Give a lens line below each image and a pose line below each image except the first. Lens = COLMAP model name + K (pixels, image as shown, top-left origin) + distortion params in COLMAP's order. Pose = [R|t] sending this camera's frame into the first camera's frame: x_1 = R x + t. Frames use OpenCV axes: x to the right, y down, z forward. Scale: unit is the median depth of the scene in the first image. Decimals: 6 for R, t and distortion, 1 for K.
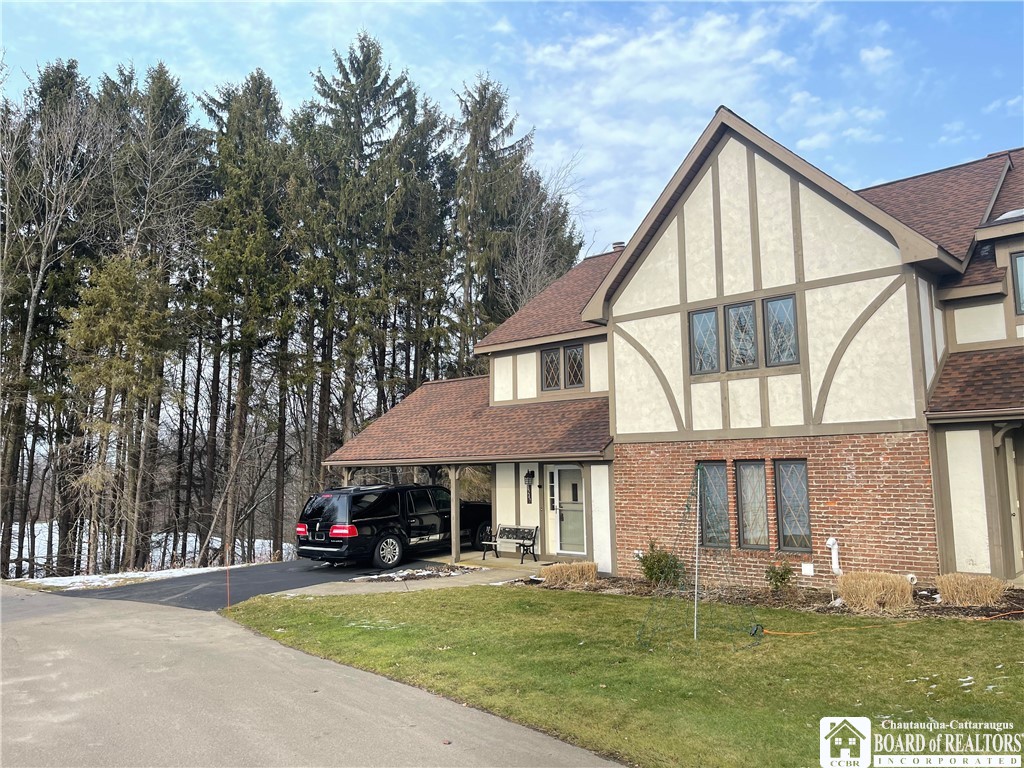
lens RADIAL K [[777.8, 0, 516.9], [0, 777.8, 382.3], [0, 0, 1]] dist [0.078757, -0.116067]
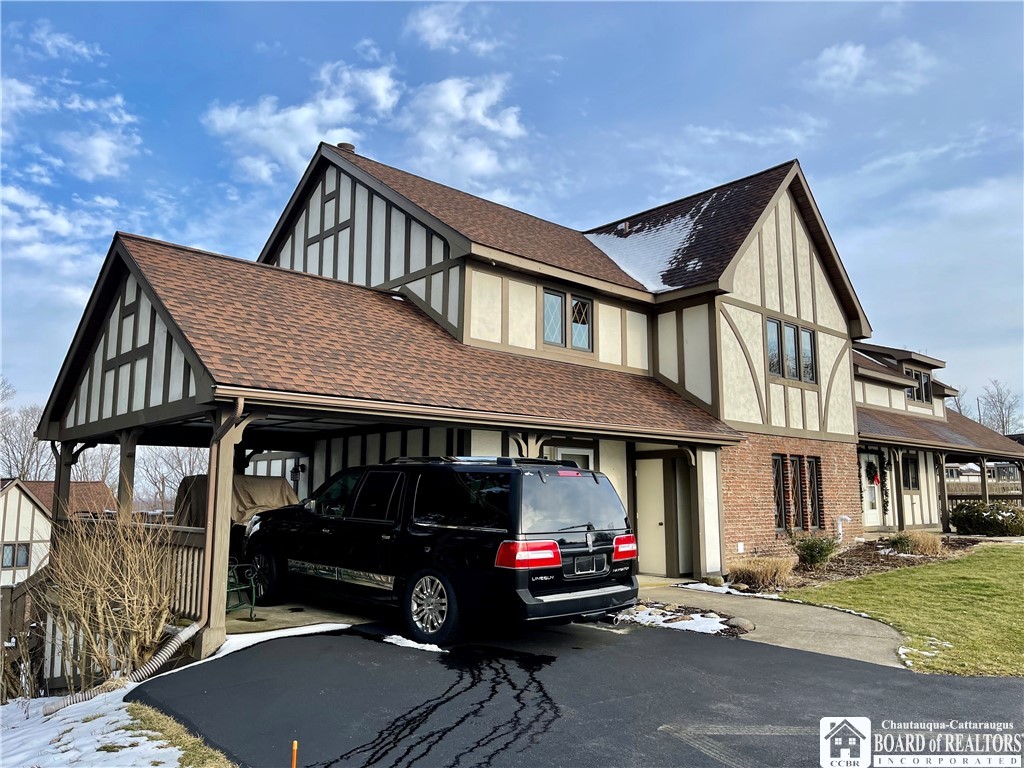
lens RADIAL K [[776.5, 0, 510.2], [0, 776.5, 385.5], [0, 0, 1]] dist [0.079284, -0.113466]
pose [[0.078076, 0.154093, 0.984967, -0.904445], [-0.117367, 0.982533, -0.144409, 0.212424], [-0.990015, -0.104327, 0.094798, 1.298193]]
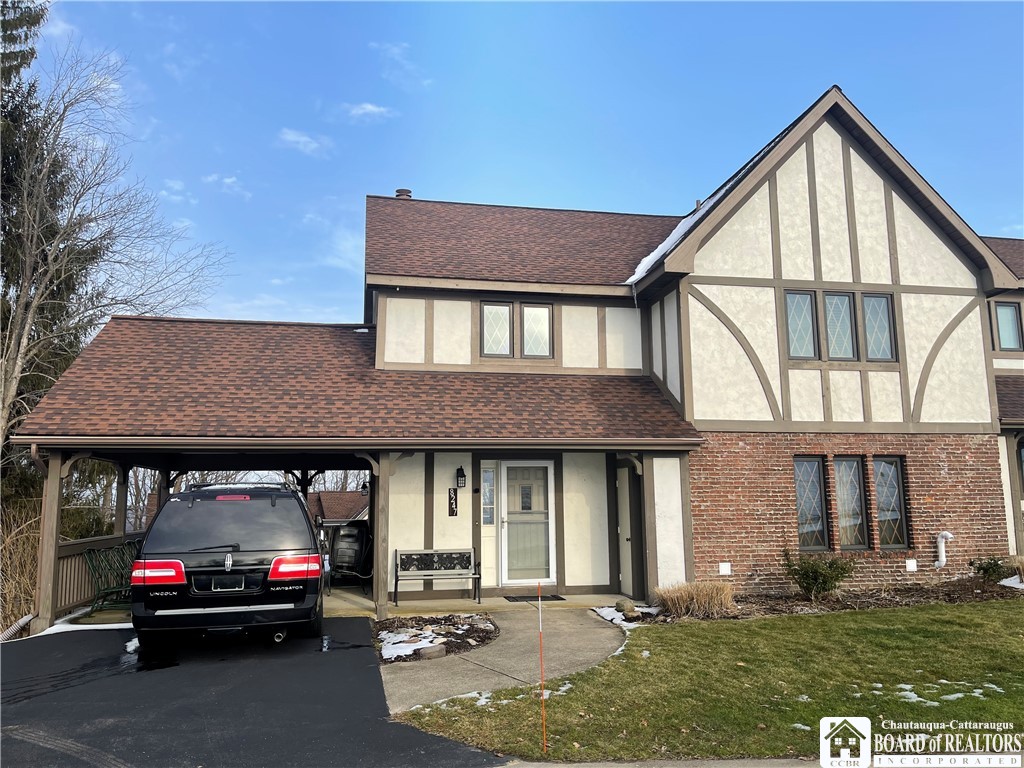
lens RADIAL K [[777.8, 0, 516.9], [0, 777.8, 382.3], [0, 0, 1]] dist [0.078757, -0.116067]
pose [[0.586856, 0.130363, 0.799128, -0.698198], [-0.090784, 0.991324, -0.095048, 0.135287], [-0.804586, -0.016768, 0.593599, 0.743776]]
